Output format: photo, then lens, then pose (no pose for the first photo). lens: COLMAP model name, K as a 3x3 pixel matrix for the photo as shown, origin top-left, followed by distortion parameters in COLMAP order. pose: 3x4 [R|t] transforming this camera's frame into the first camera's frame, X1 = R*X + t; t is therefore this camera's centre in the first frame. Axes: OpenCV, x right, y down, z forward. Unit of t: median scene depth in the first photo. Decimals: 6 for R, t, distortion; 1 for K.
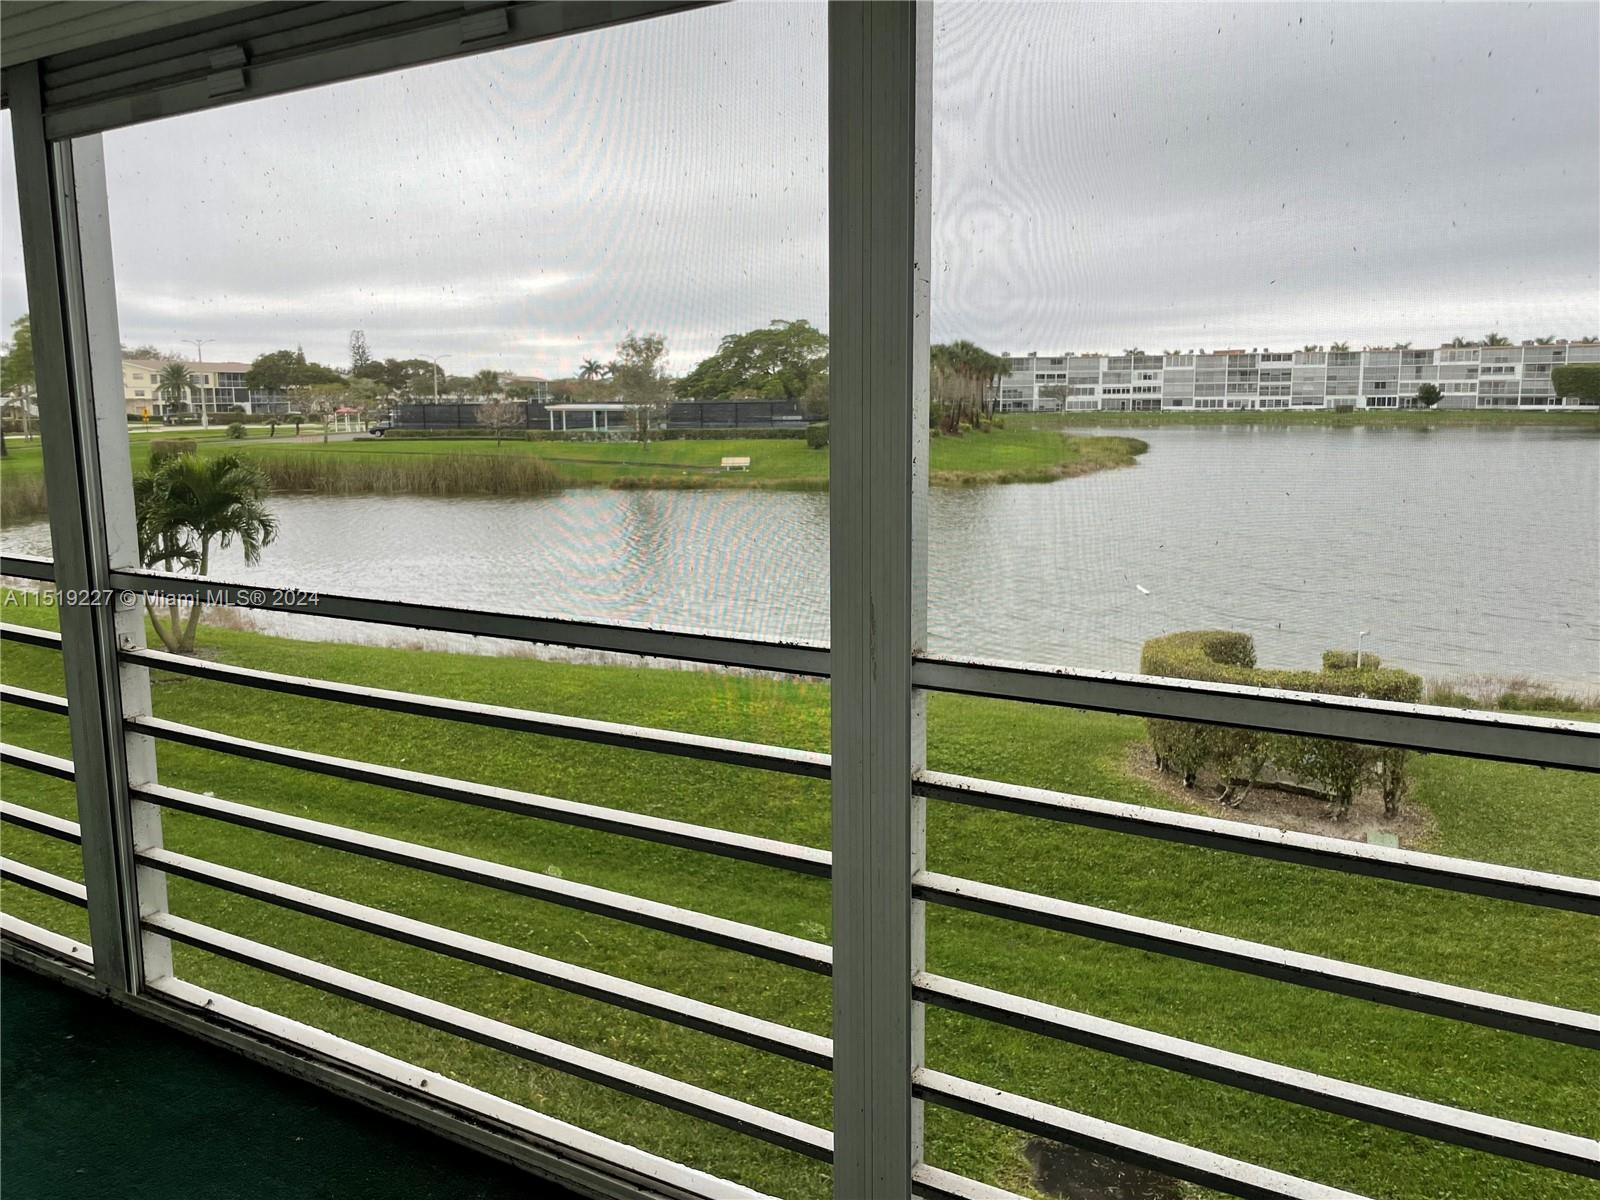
lens RADIAL K [[1205.5, 0, 800.1], [0, 1205.5, 590.9], [0, 0, 1]] dist [0.072308, -0.095589]
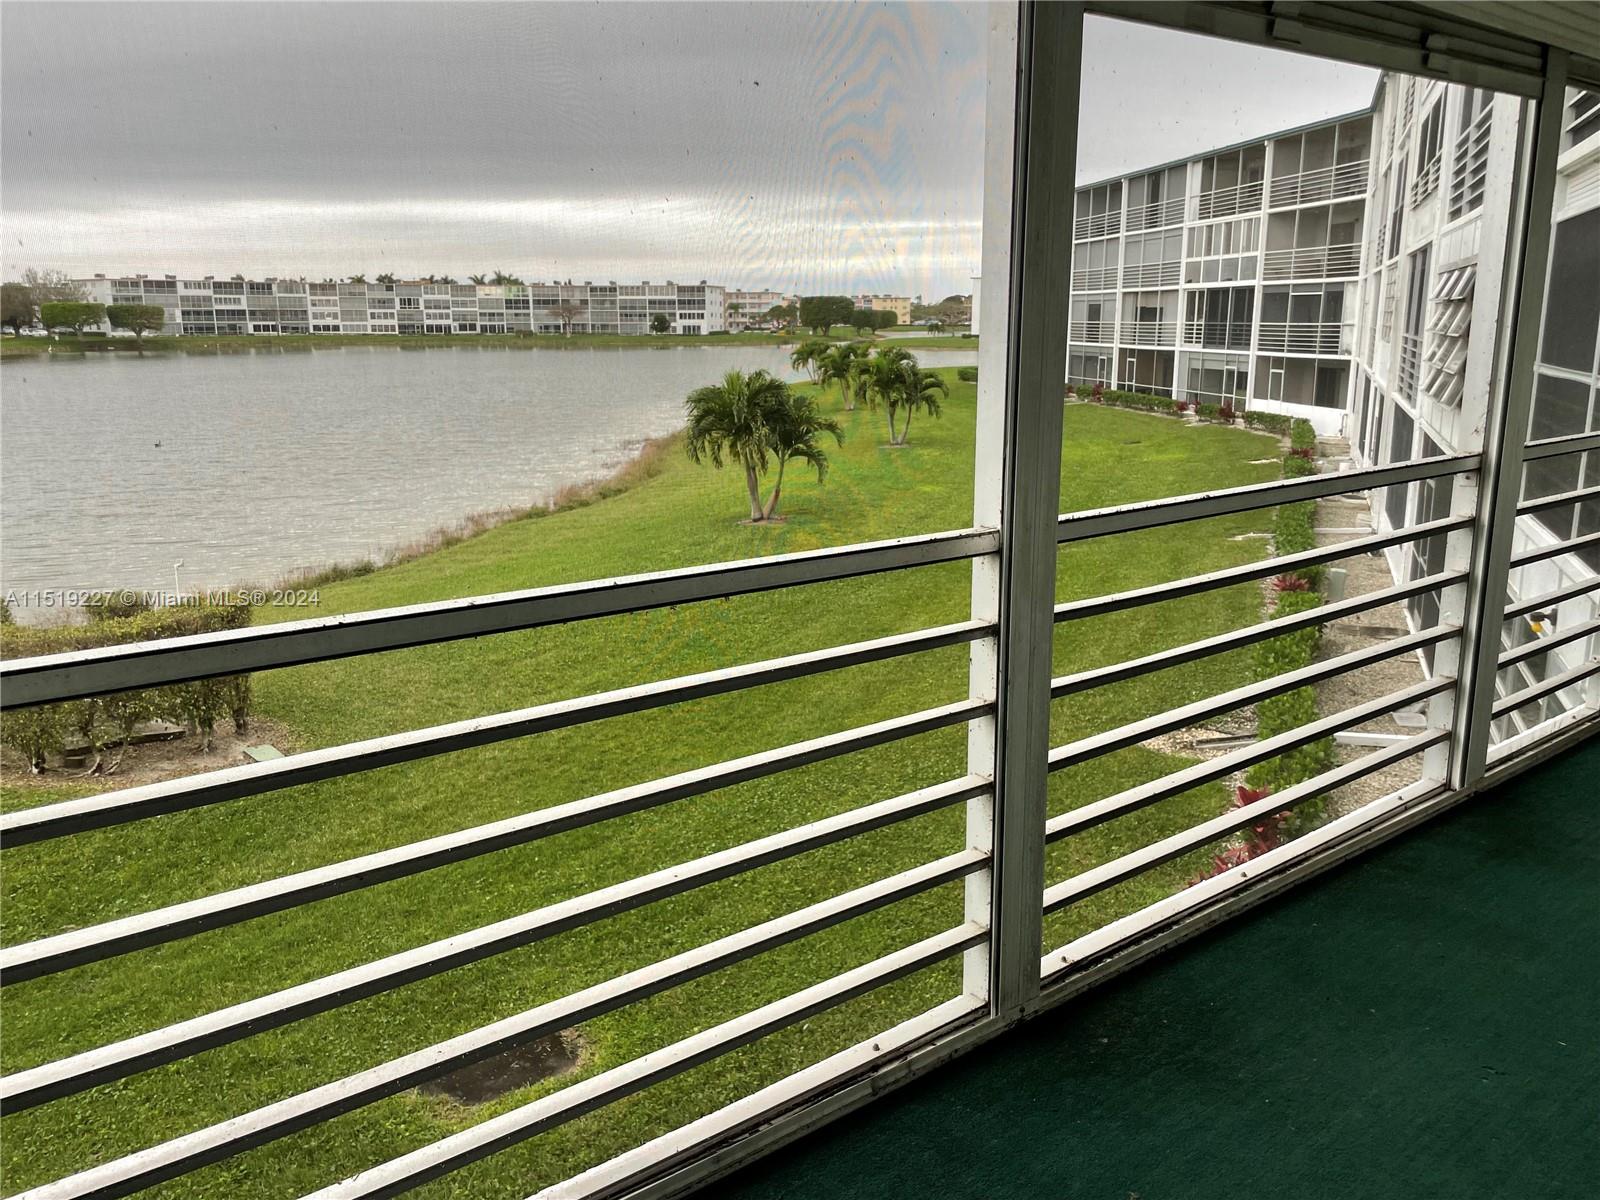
lens RADIAL K [[1205.5, 0, 800.1], [0, 1205.5, 590.9], [0, 0, 1]] dist [0.072308, -0.095589]
pose [[0.399665, -0.210769, 0.892101, -0.432299], [0.157824, 0.974496, 0.159530, -0.042020], [-0.902973, 0.077037, 0.422736, 0.241897]]
